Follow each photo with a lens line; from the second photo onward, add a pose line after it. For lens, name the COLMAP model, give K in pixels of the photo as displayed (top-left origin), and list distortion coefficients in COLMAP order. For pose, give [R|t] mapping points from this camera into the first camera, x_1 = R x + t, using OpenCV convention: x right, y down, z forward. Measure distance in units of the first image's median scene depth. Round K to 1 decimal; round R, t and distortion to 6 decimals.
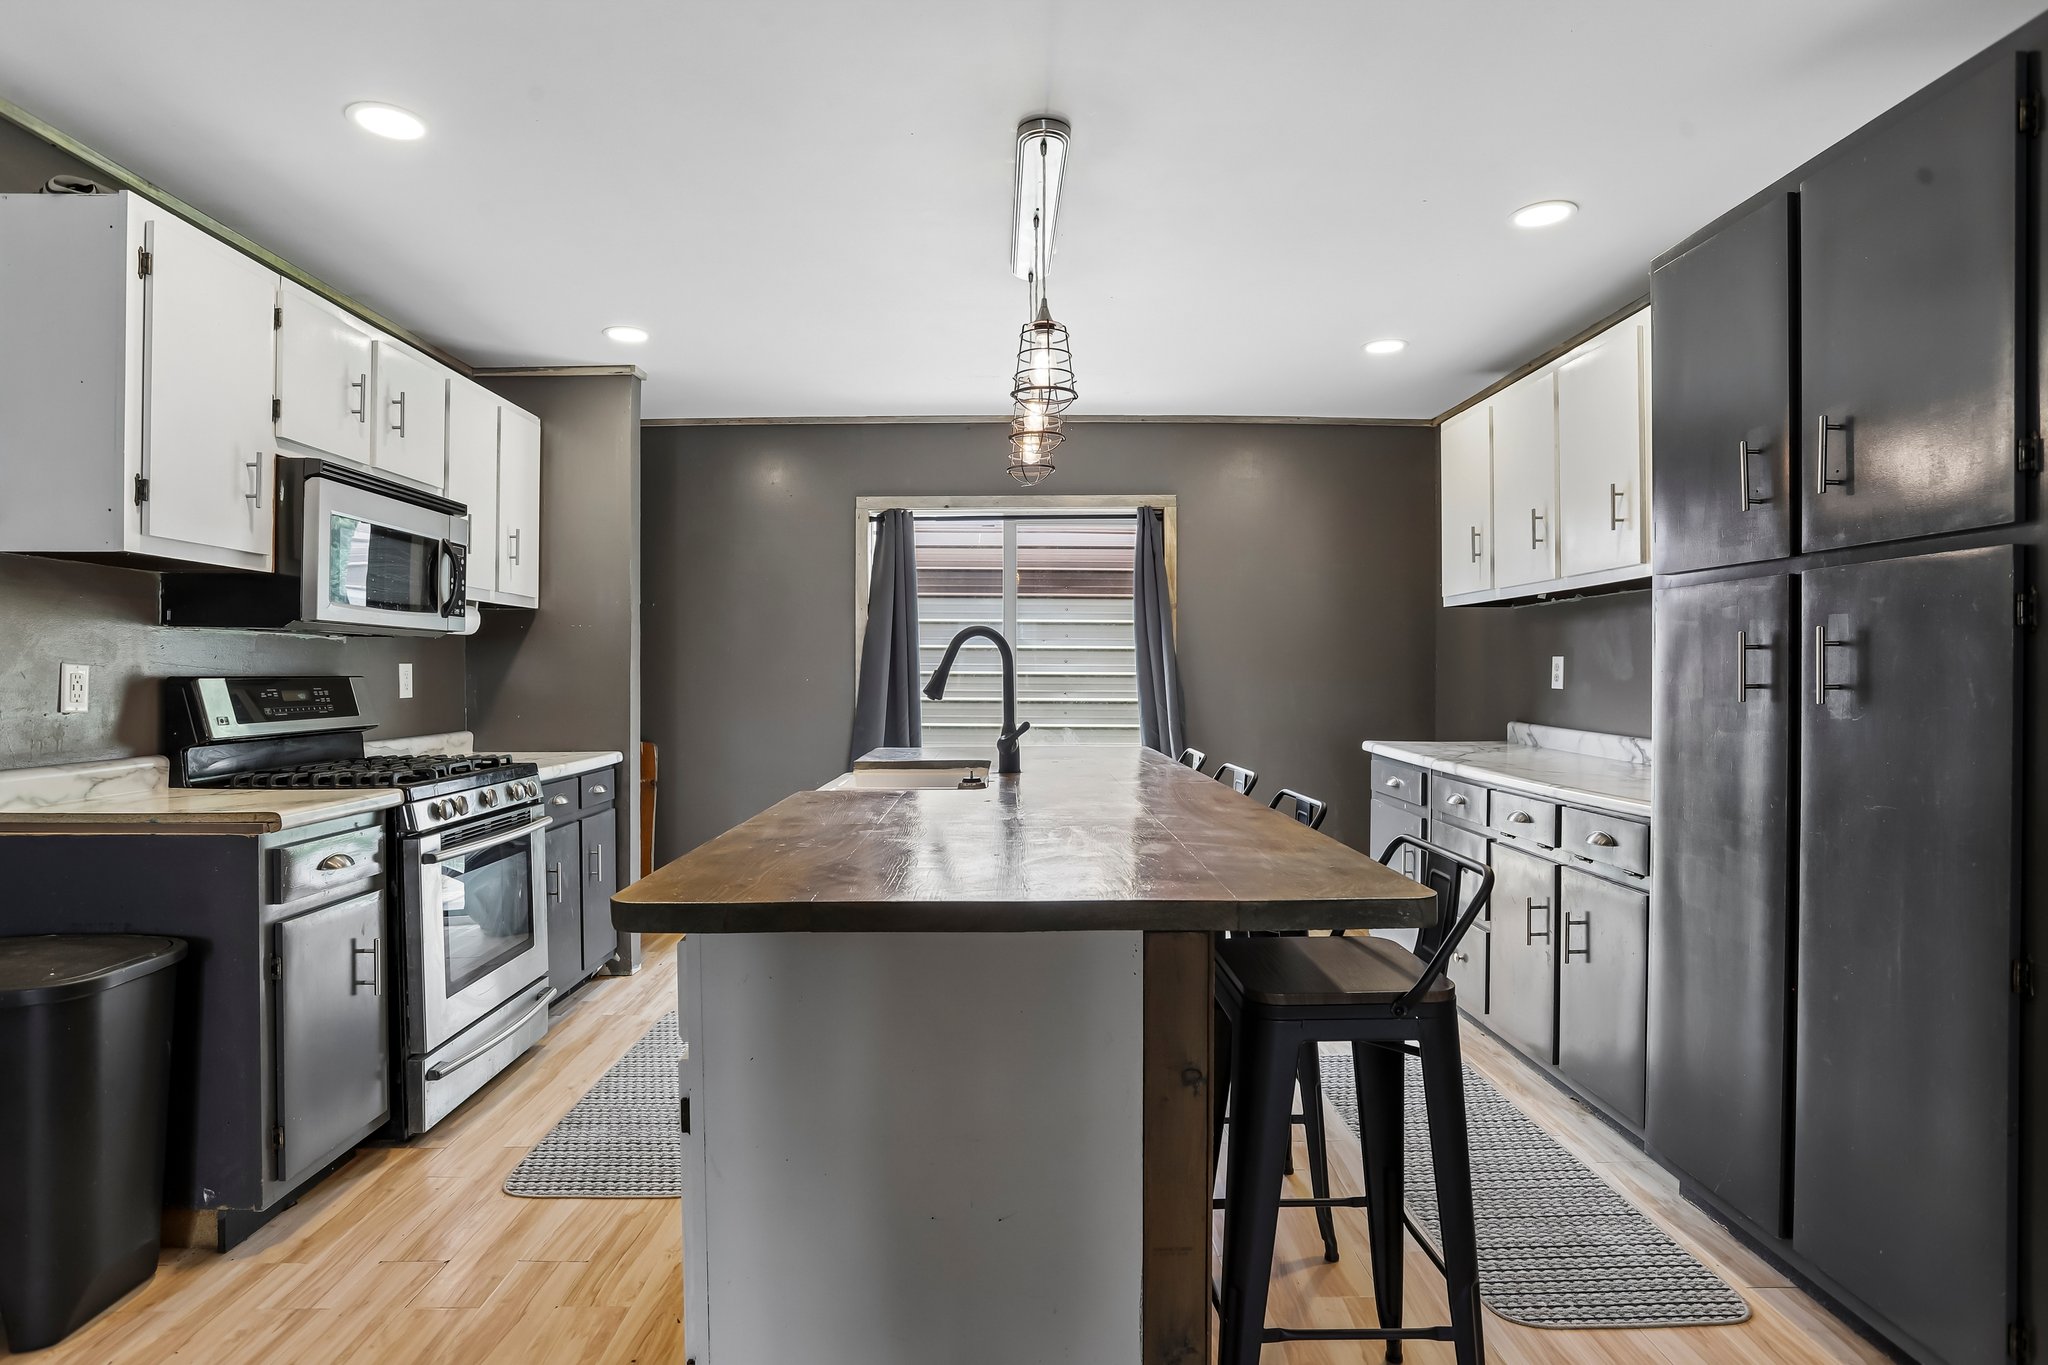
lens RADIAL K [[1053.7, 0, 1011.7], [0, 1053.7, 680.4], [0, 0, 1]] dist [-0.068706, 0.037104]
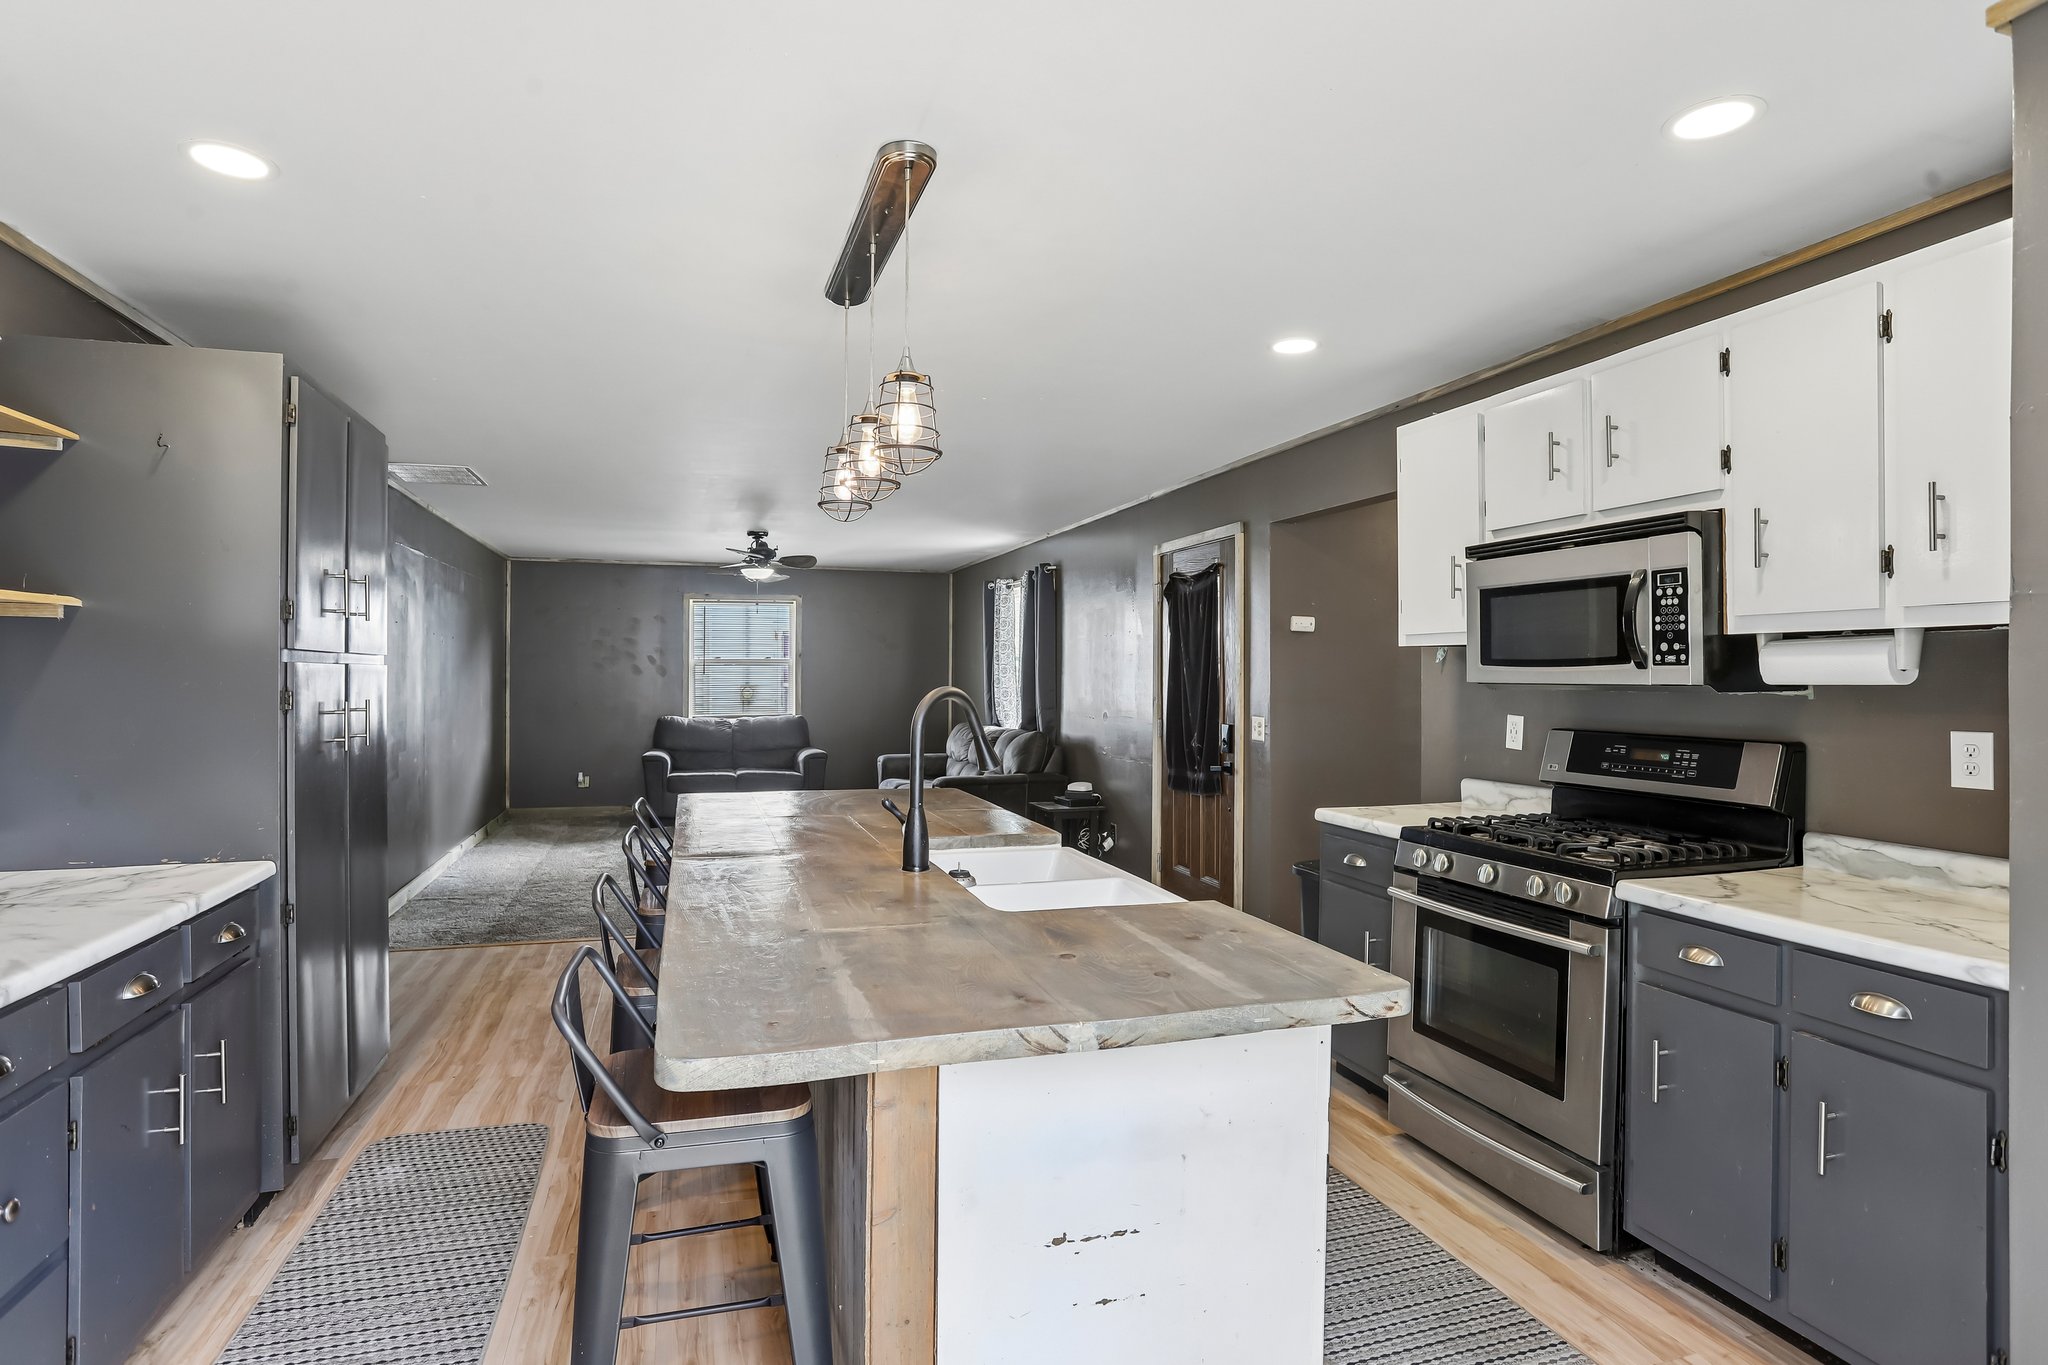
lens RADIAL K [[1053.7, 0, 1011.7], [0, 1053.7, 680.4], [0, 0, 1]] dist [-0.068706, 0.037104]
pose [[-0.957742, -0.000194, -0.287629, 0.161825], [-0.003032, 0.999951, 0.009422, -0.064872], [0.287613, 0.009897, -0.957695, 1.816936]]
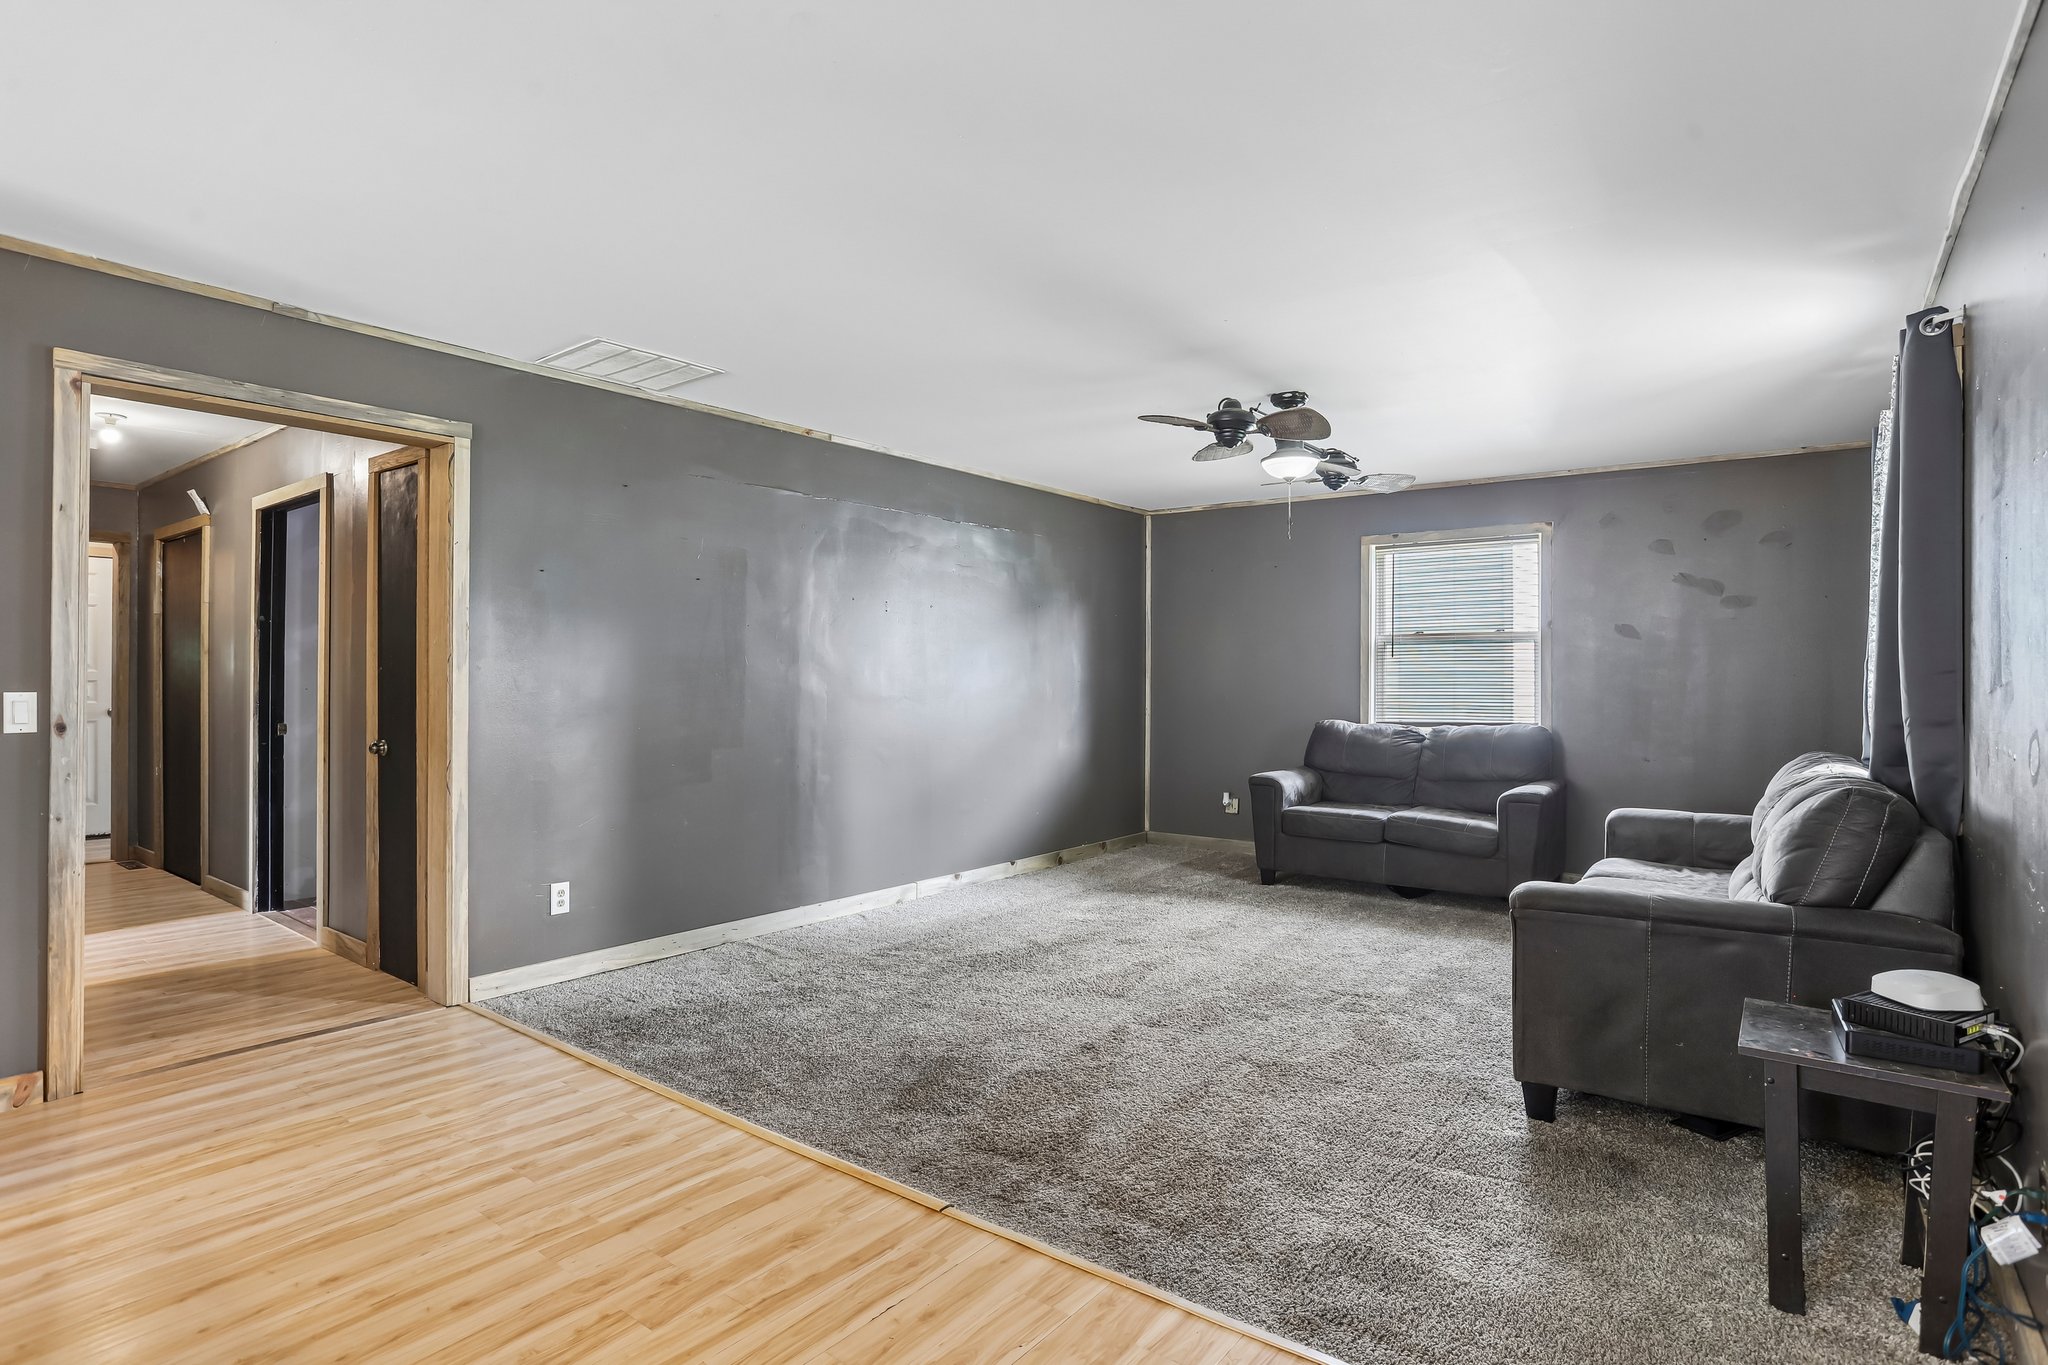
lens RADIAL K [[1053.7, 0, 1011.7], [0, 1053.7, 680.4], [0, 0, 1]] dist [-0.068706, 0.037104]
pose [[-0.781775, -0.001311, 0.623559, -0.627220], [0.001077, 0.999993, 0.003452, -0.008564], [-0.623560, 0.003370, -0.781768, 0.468508]]
